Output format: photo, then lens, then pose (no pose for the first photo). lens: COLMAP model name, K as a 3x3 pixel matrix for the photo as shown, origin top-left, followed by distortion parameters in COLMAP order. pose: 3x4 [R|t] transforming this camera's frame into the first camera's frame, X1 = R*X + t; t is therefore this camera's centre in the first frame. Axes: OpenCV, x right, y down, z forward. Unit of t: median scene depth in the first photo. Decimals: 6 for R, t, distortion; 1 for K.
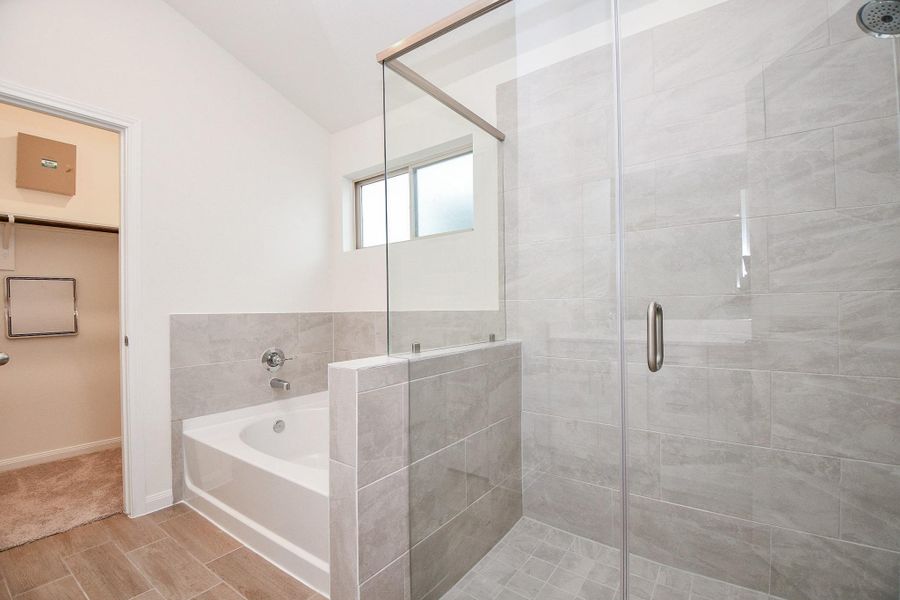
lens RADIAL K [[406.9, 0, 450.2], [0, 406.9, 304.2], [0, 0, 1]] dist [-0.030084, -0.000790]
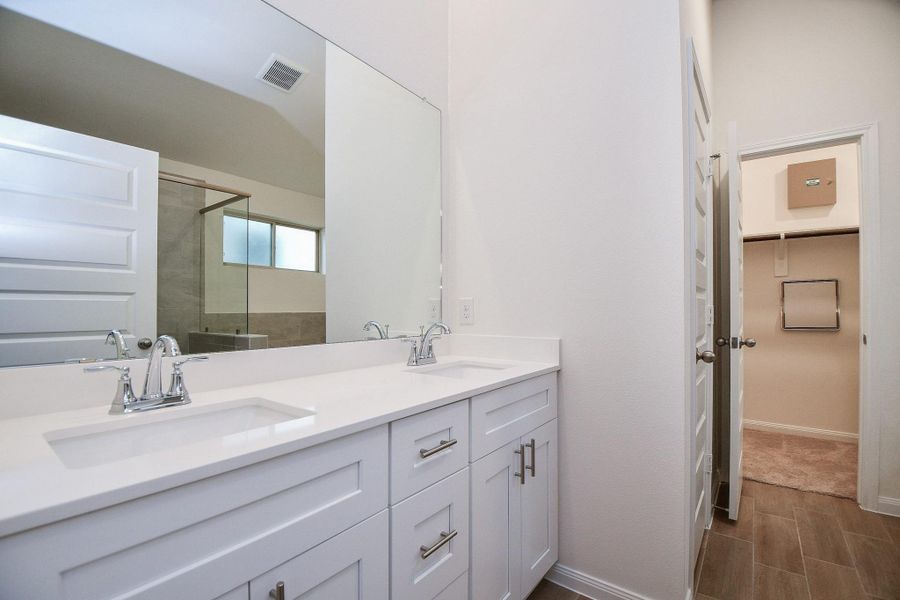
lens RADIAL K [[406.9, 0, 450.2], [0, 406.9, 304.2], [0, 0, 1]] dist [-0.030084, -0.000790]
pose [[-0.031568, 0.006199, -0.999482, 0.213408], [0.003328, 0.999976, 0.006097, -0.008294], [0.999496, -0.003134, -0.031588, -0.045623]]
